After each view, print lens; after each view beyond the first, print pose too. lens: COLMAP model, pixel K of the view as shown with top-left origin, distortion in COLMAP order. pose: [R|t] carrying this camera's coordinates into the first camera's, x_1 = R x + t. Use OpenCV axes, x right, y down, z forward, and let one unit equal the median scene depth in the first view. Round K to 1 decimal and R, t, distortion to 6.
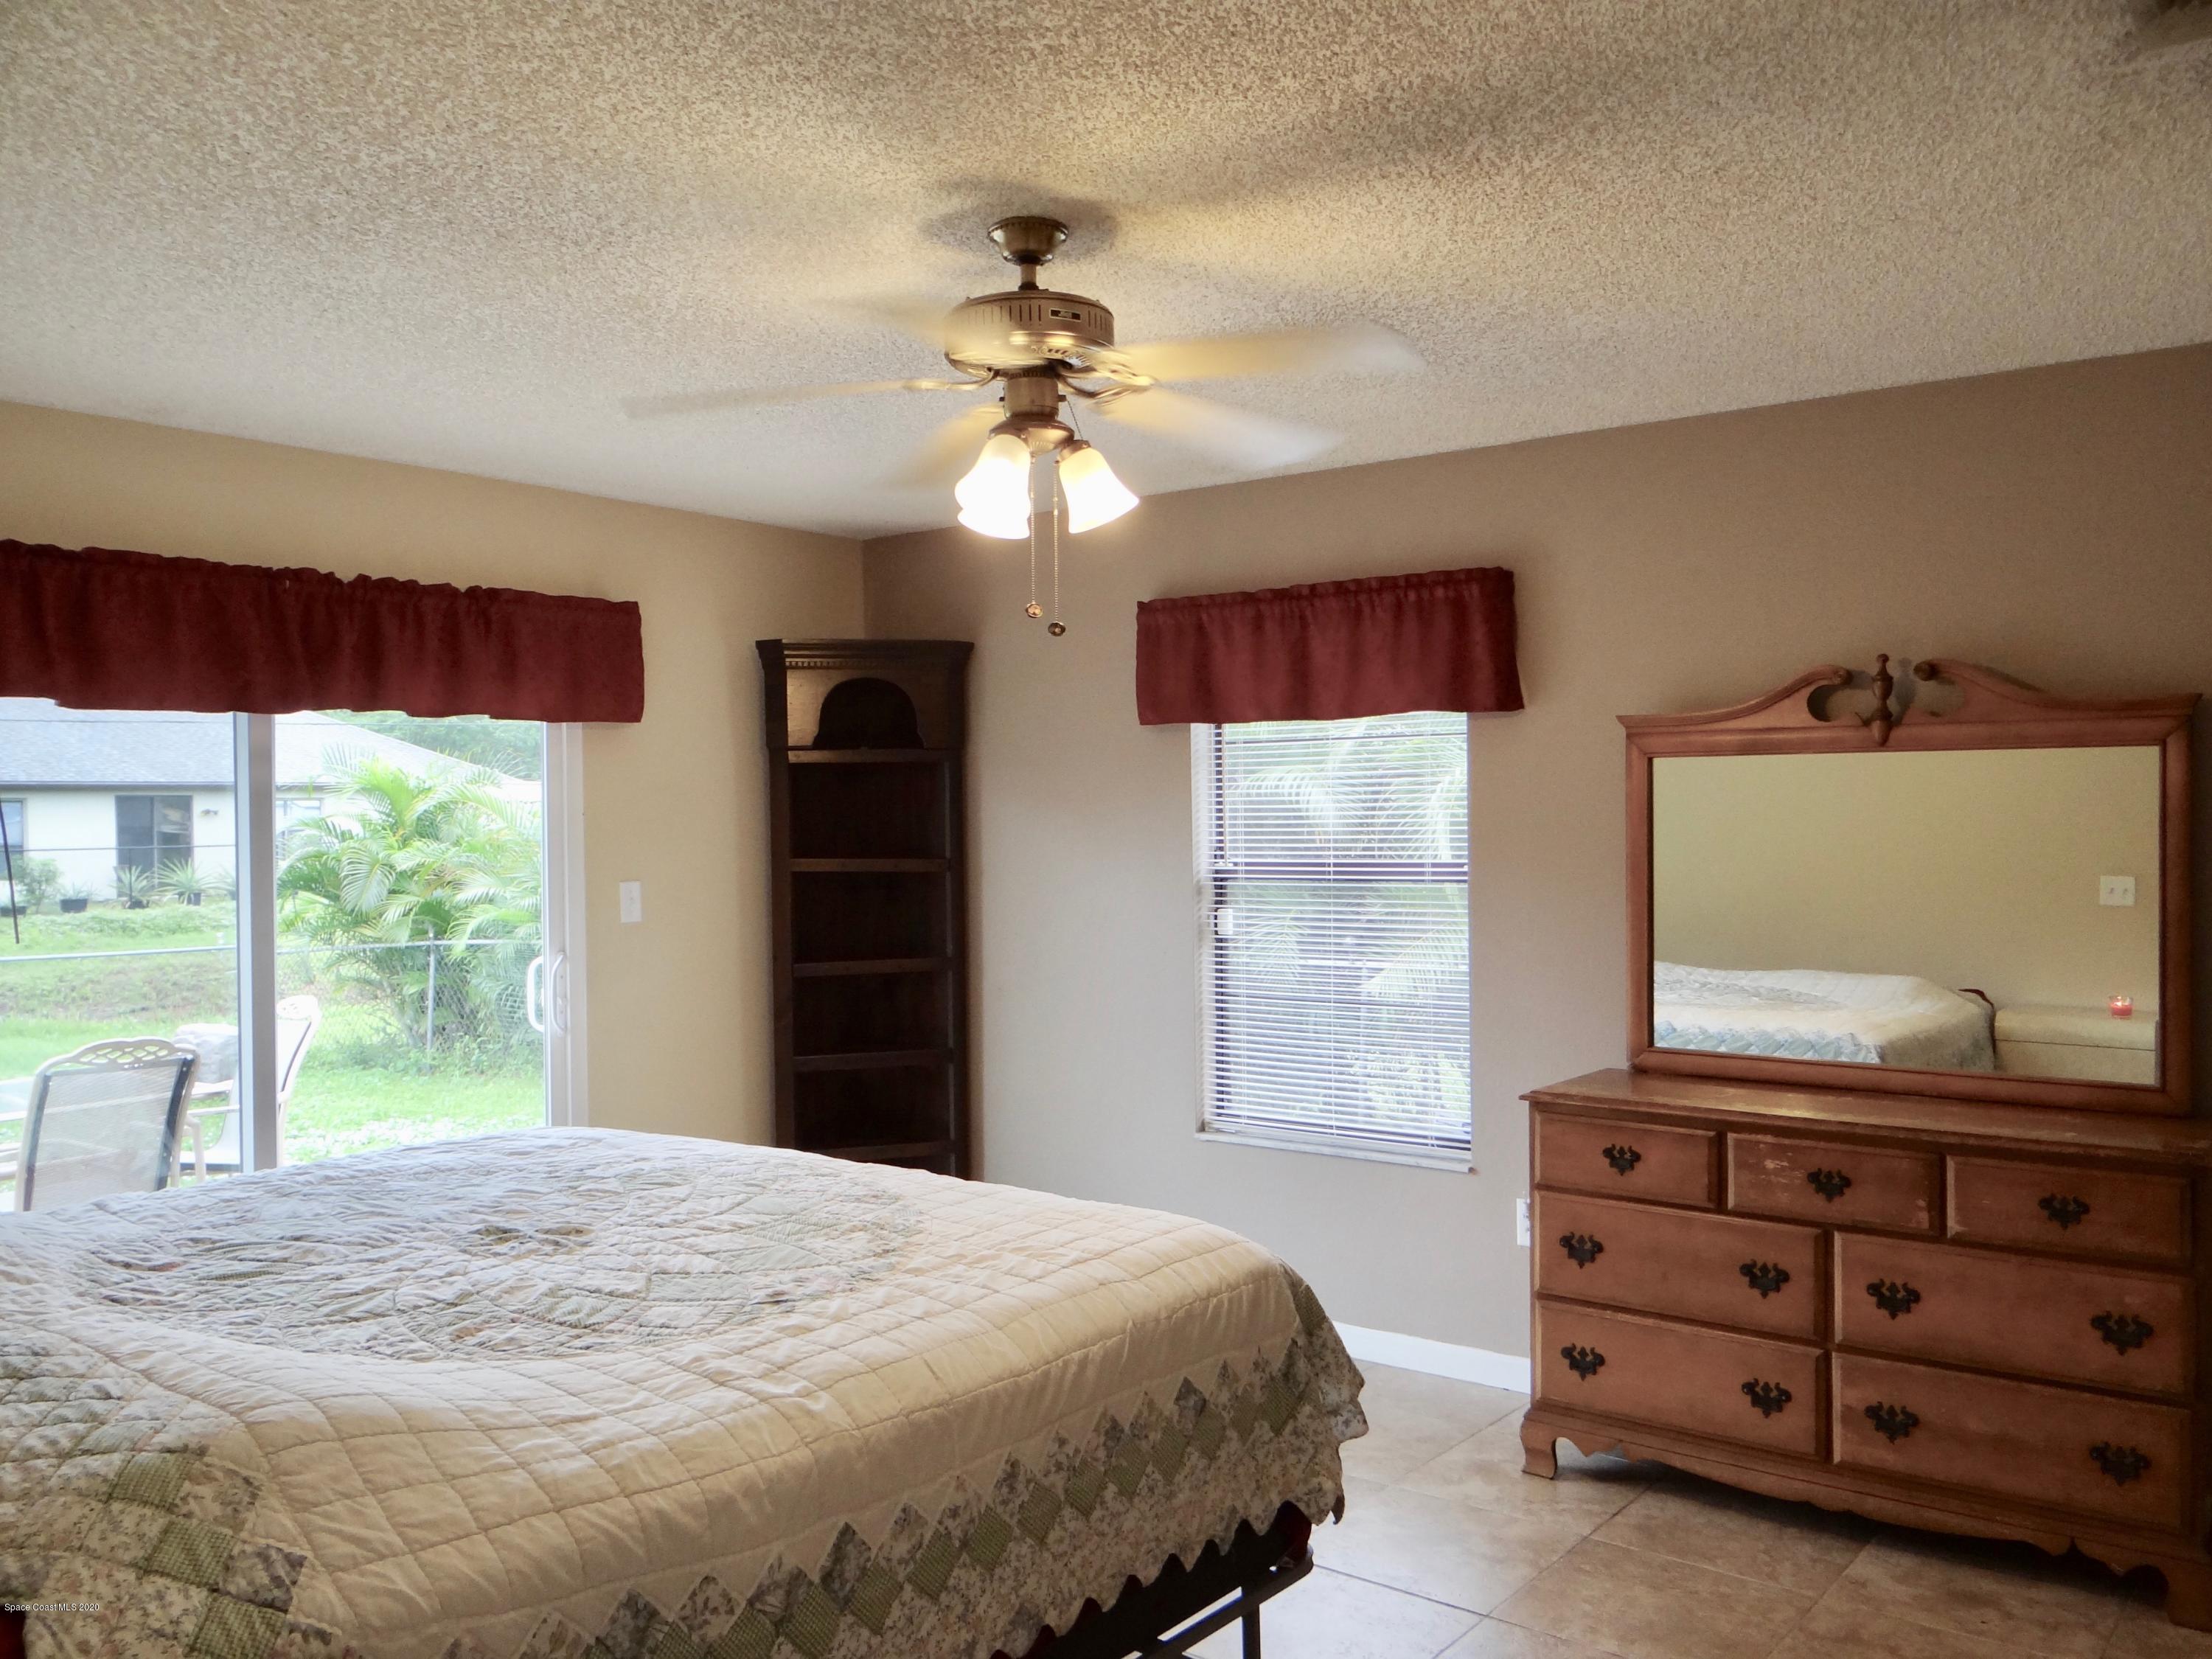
lens RADIAL K [[1814.0, 0, 1106.0], [0, 1814.0, 829.5], [0, 0, 1]] dist [0.058794, -0.052370]
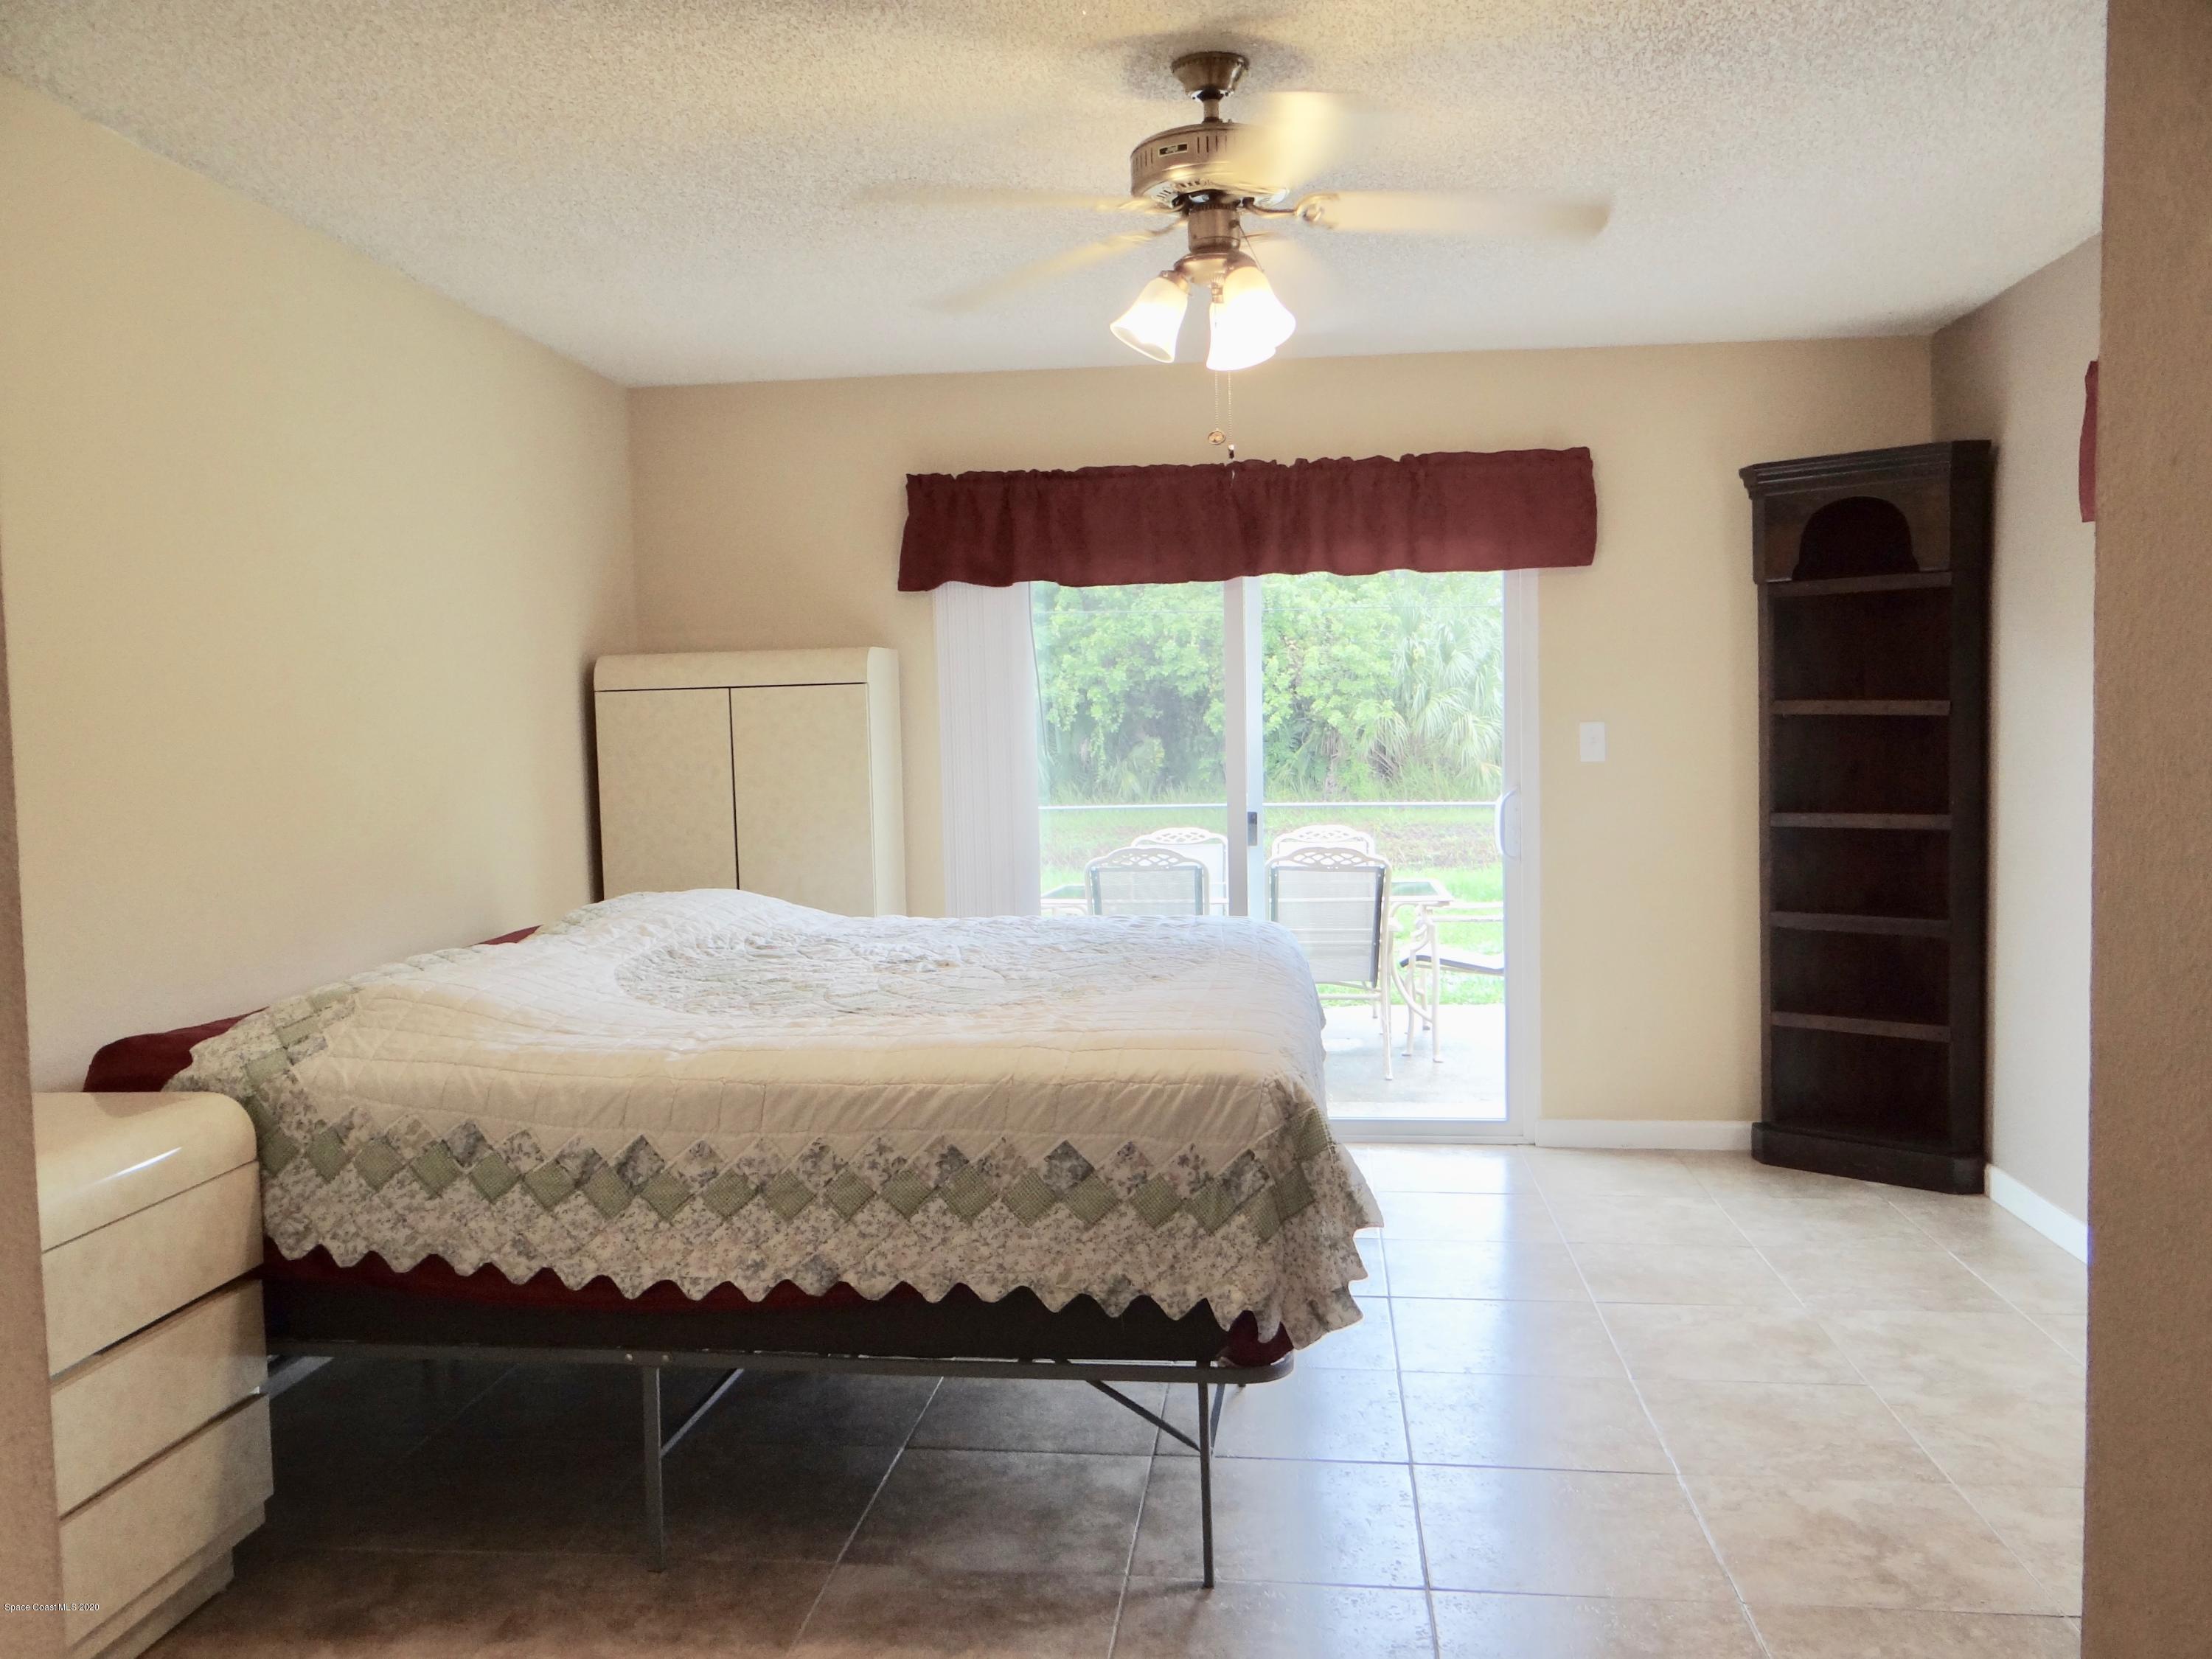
lens RADIAL K [[1814.0, 0, 1106.0], [0, 1814.0, 829.5], [0, 0, 1]] dist [0.058794, -0.052370]
pose [[0.531927, 0.054492, -0.845035, 0.860177], [0.003787, 0.997764, 0.066724, 0.035743], [0.846782, -0.038692, 0.530531, 0.397261]]
